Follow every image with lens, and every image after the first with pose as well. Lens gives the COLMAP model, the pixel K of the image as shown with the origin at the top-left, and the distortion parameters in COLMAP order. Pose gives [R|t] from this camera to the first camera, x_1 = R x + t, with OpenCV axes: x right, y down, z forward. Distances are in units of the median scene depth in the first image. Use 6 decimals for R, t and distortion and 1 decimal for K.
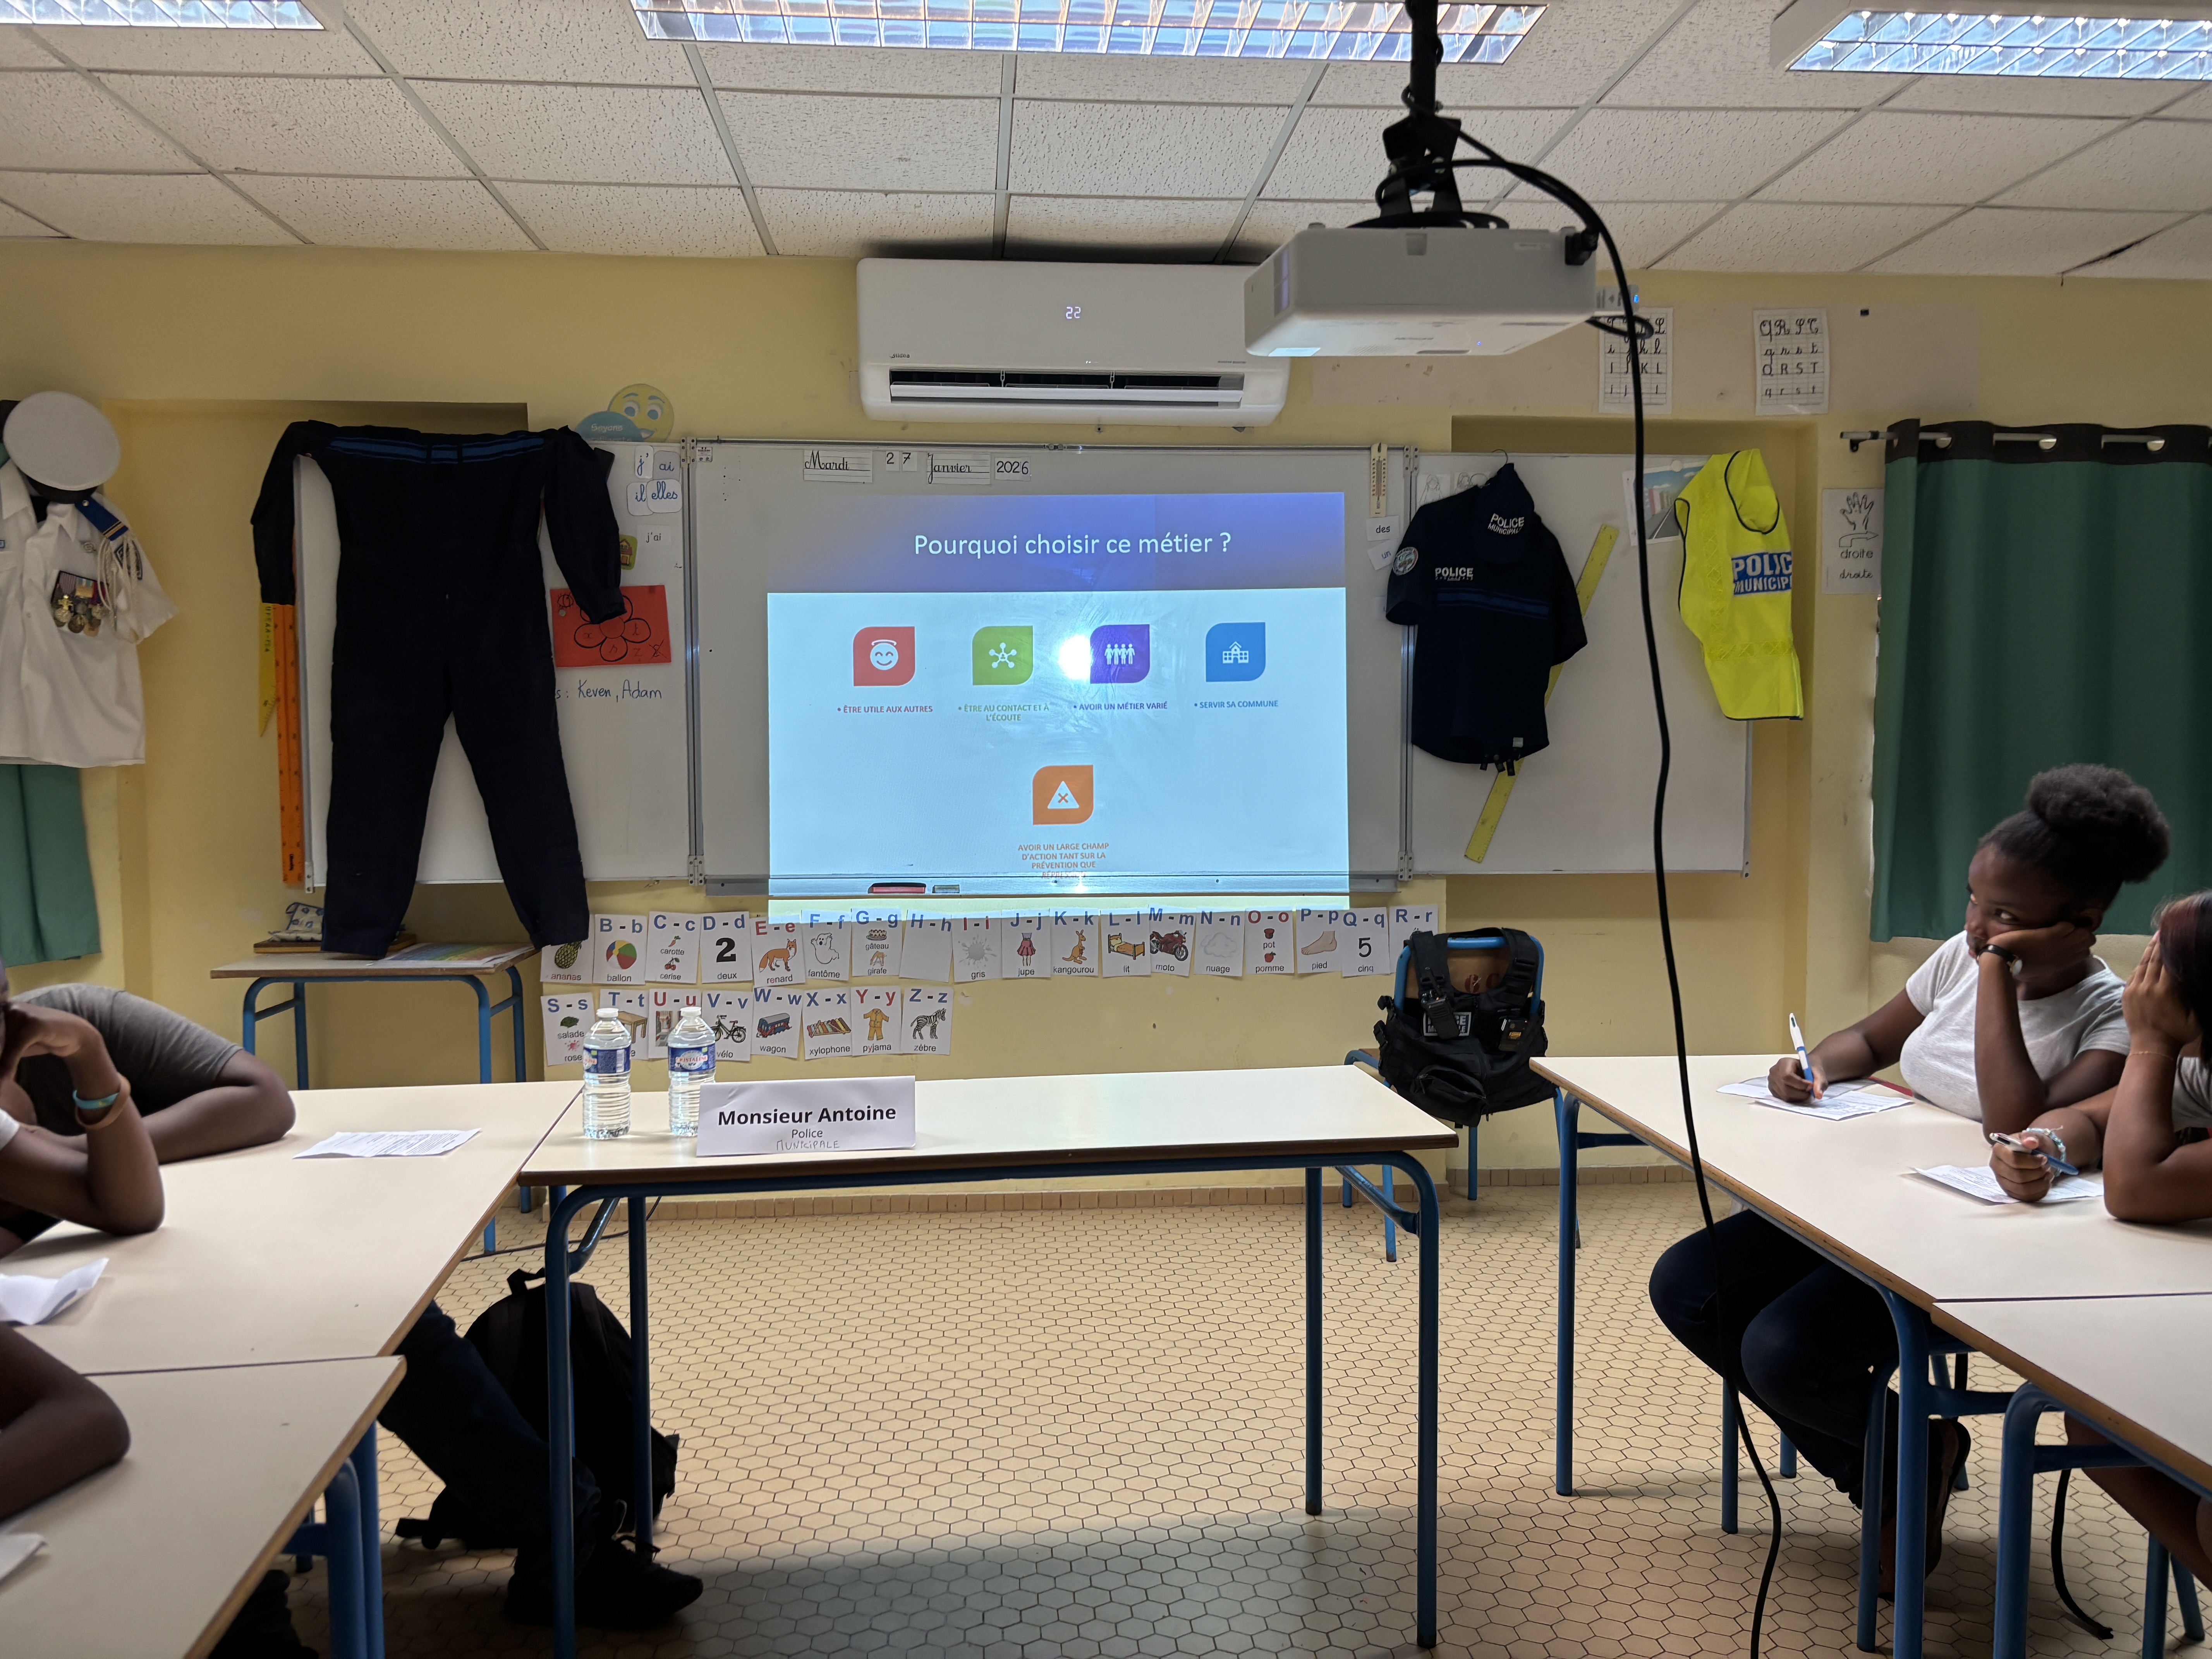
lens RADIAL K [[1674.5, 0, 1102.2], [0, 1674.5, 845.1], [0, 0, 1]] dist [0.050308, -0.060345]
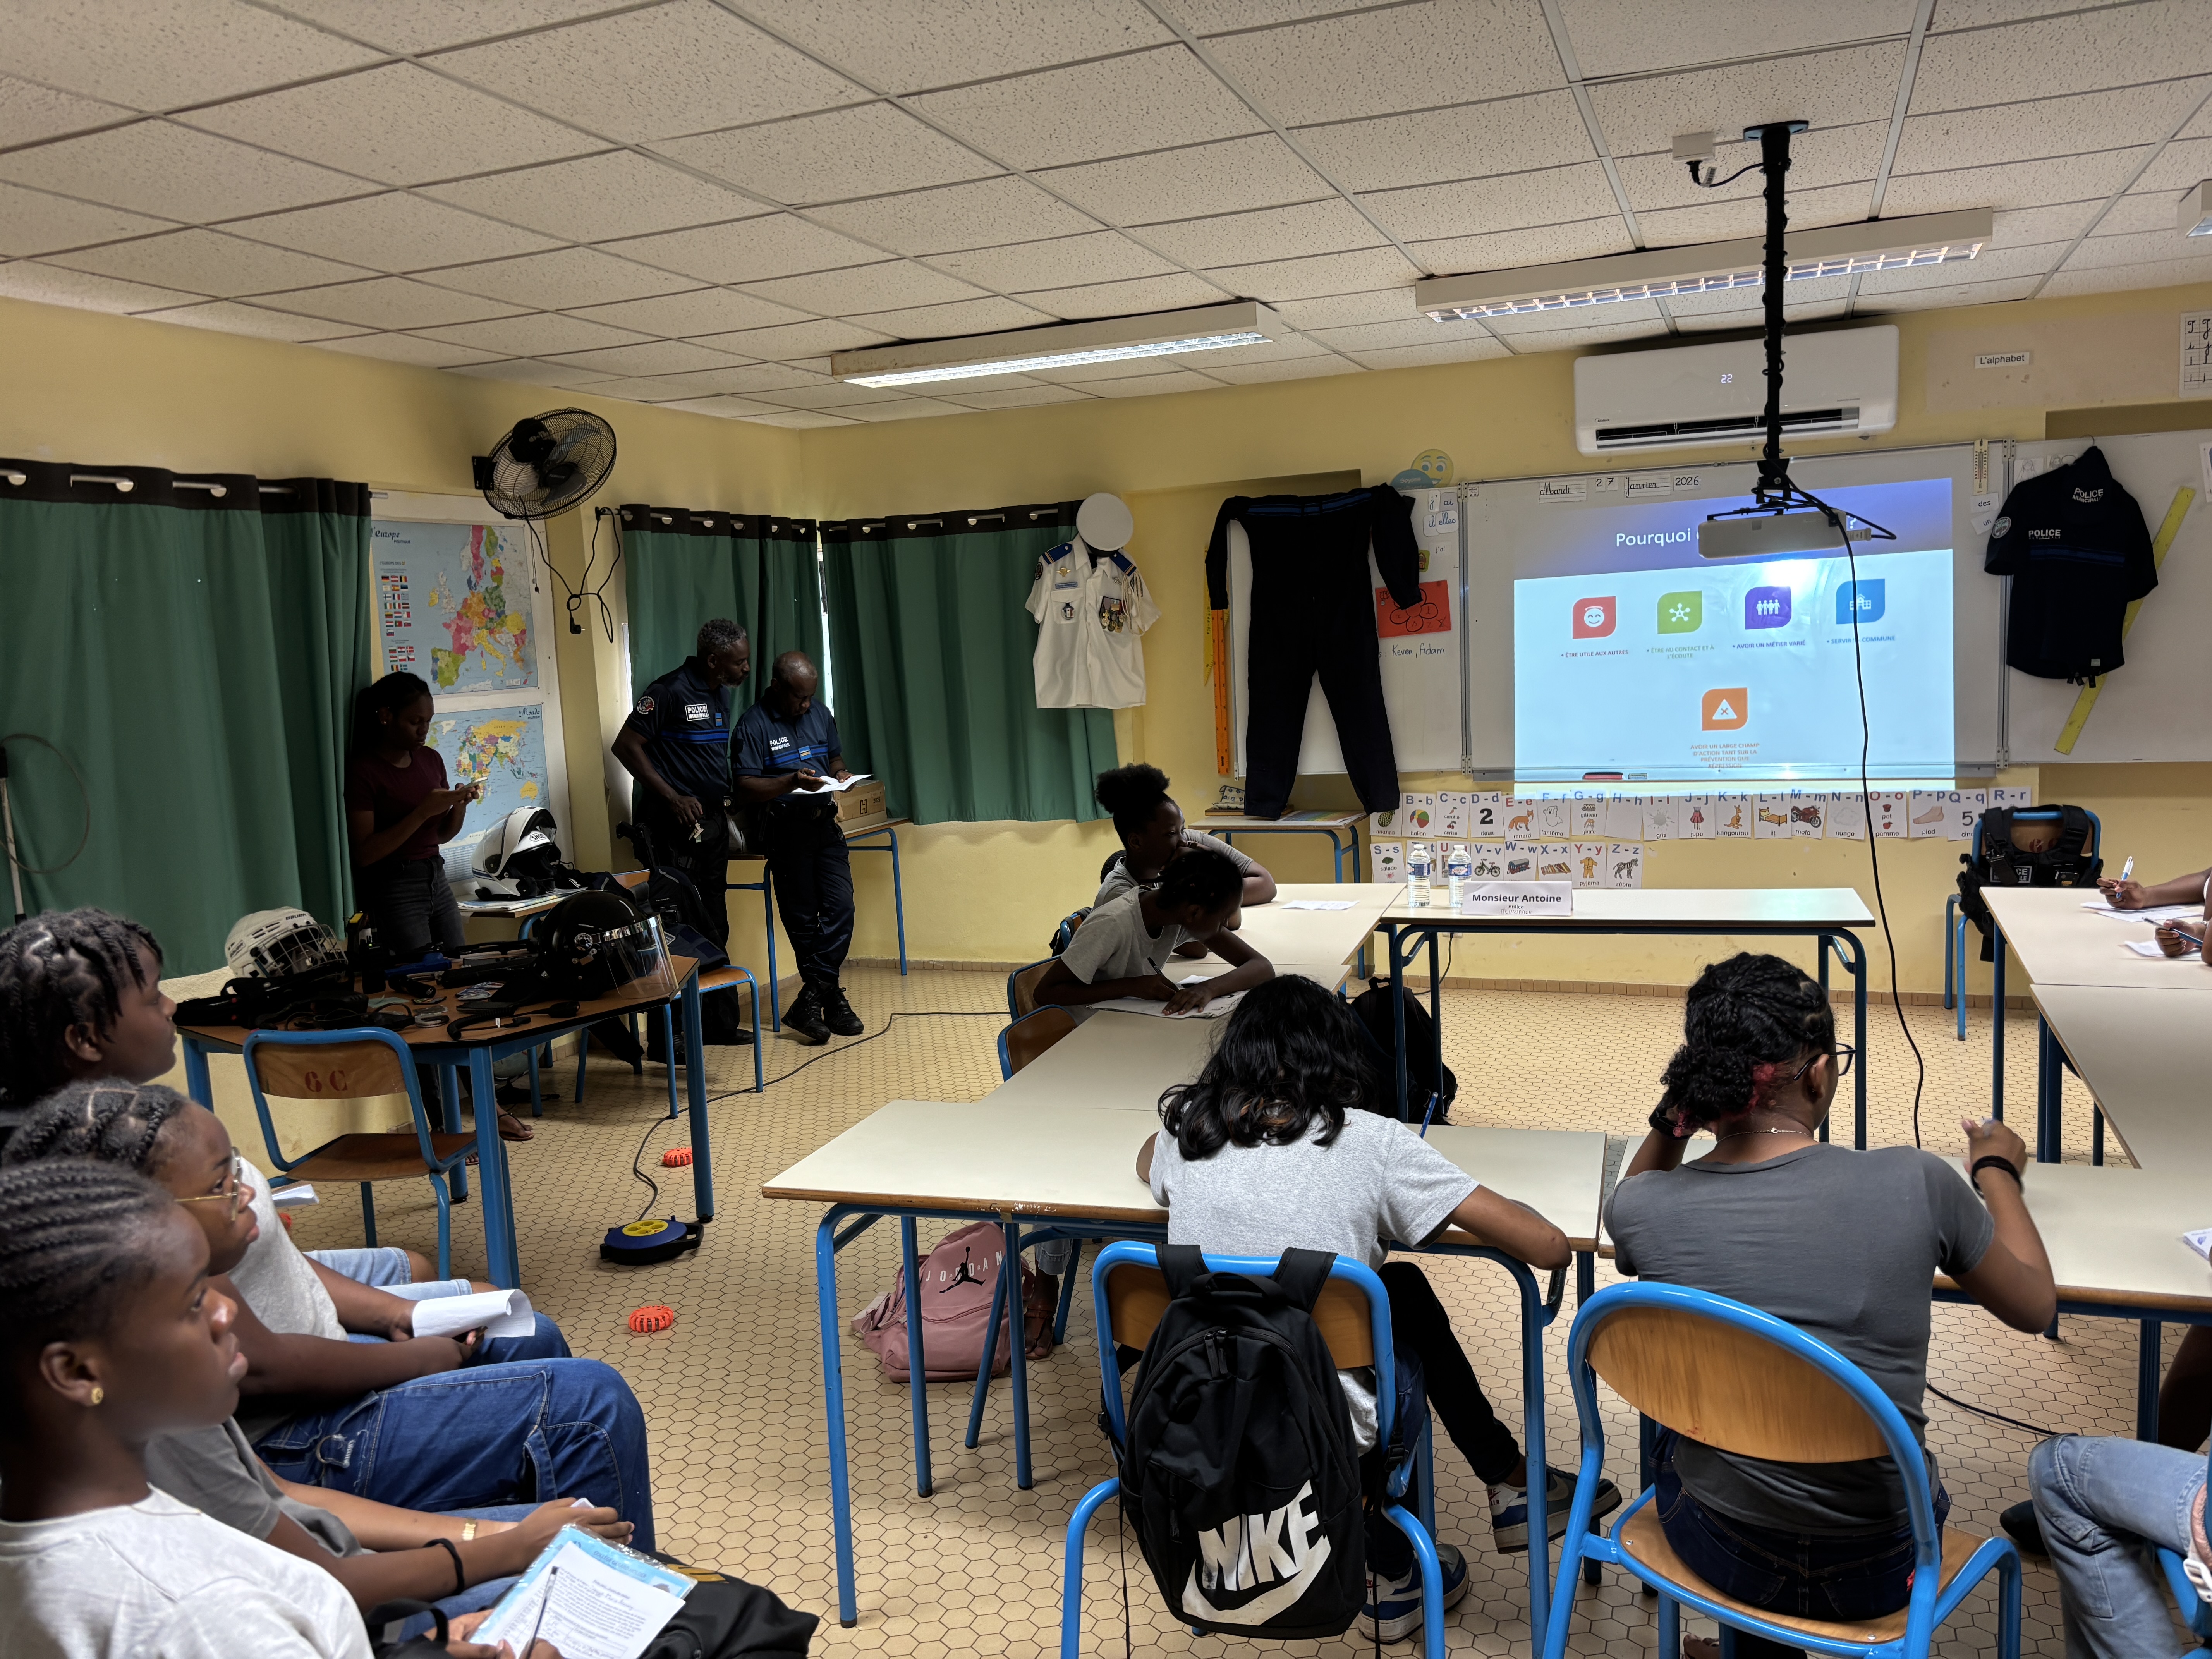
lens RADIAL K [[1674.5, 0, 1089.4], [0, 1674.5, 837.9], [0, 0, 1]] dist [0.050308, -0.060345]
pose [[0.893297, 0.013058, -0.449276, 0.140217], [0.020550, 0.997346, 0.069848, -0.032605], [0.448996, -0.071628, 0.890658, -0.527833]]
